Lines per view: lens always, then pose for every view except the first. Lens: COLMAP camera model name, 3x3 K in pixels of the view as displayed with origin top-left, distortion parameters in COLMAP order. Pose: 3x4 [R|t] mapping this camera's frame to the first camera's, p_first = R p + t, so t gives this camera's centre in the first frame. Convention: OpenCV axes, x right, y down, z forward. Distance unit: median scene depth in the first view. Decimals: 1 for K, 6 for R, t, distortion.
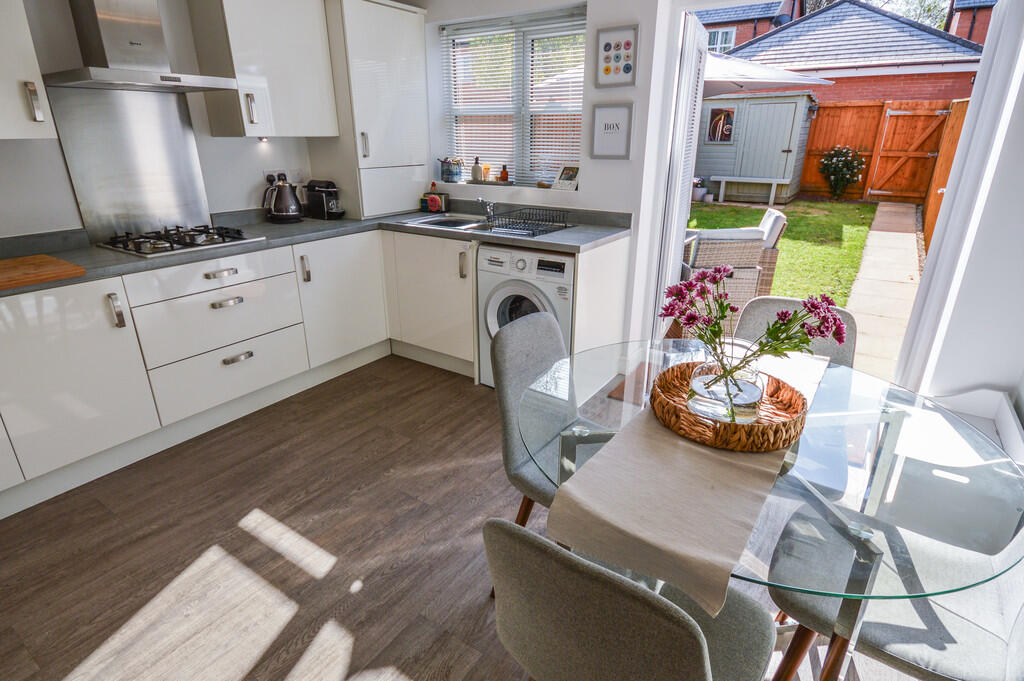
lens RADIAL K [[538.8, 0, 512.0], [0, 538.8, 340.5], [0, 0, 1]] dist [0.000103, 0.000480]
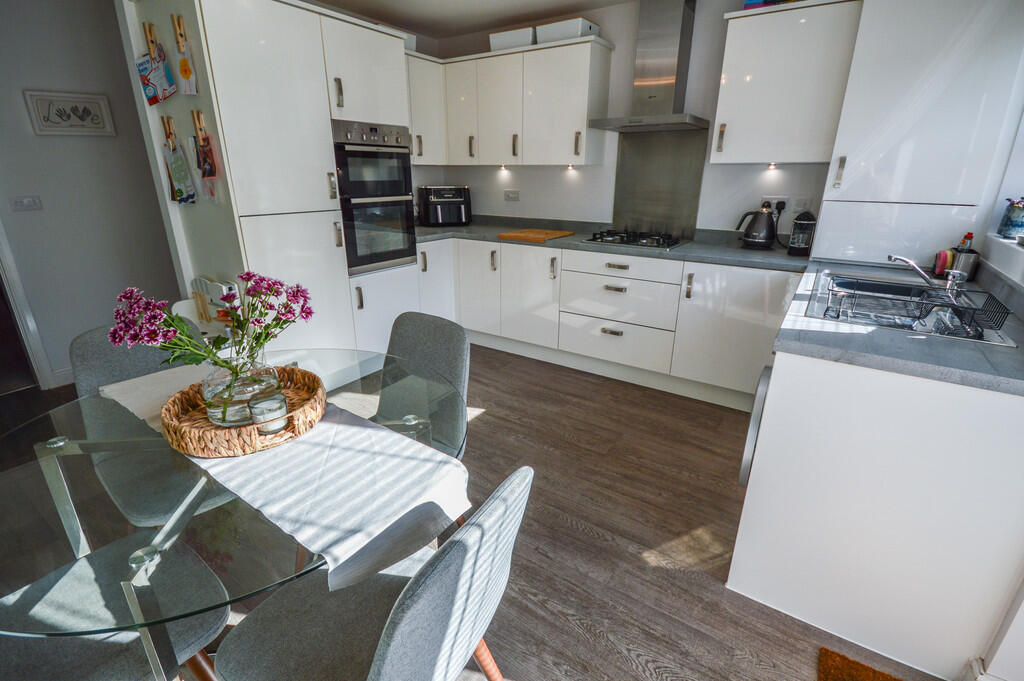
lens RADIAL K [[478.1, 0, 512.0], [0, 478.1, 340.5], [0, 0, 1]] dist [-0.001068, -0.000012]
pose [[-0.002944, 0.334463, -0.942404, 0.537718], [-0.356197, 0.880245, 0.313515, -0.206038], [0.934406, 0.336605, 0.116543, 0.585671]]
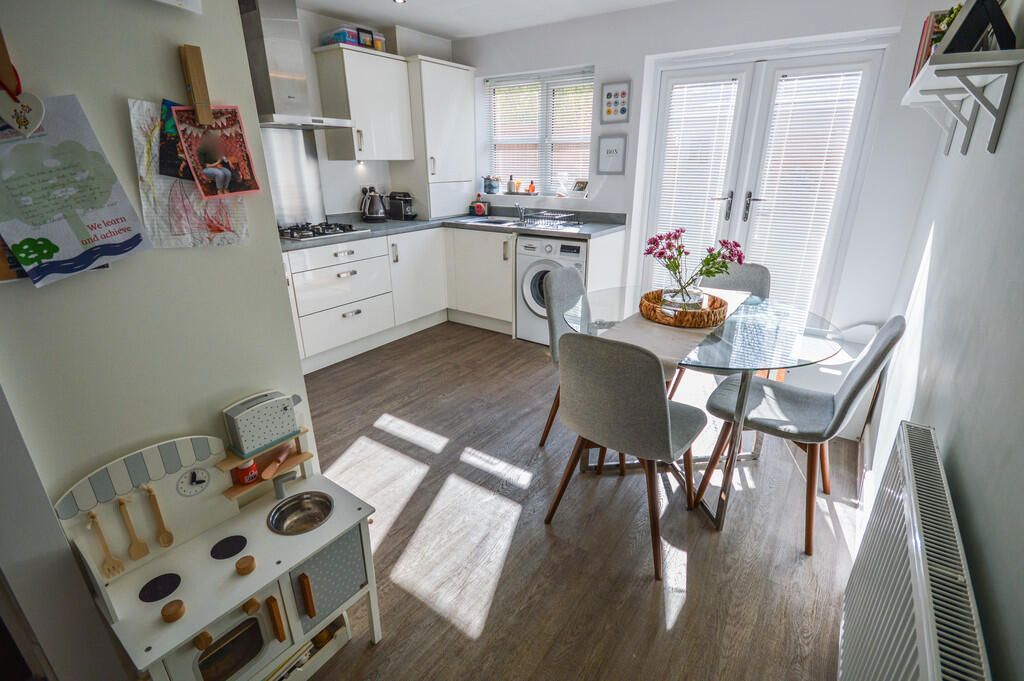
lens RADIAL K [[478.1, 0, 512.0], [0, 478.1, 340.5], [0, 0, 1]] dist [-0.001068, -0.000012]
pose [[0.999933, -0.000250, -0.011591, -0.060829], [0.000184, 0.999984, -0.005660, 0.101273], [0.011592, 0.005657, 0.999917, -0.243540]]
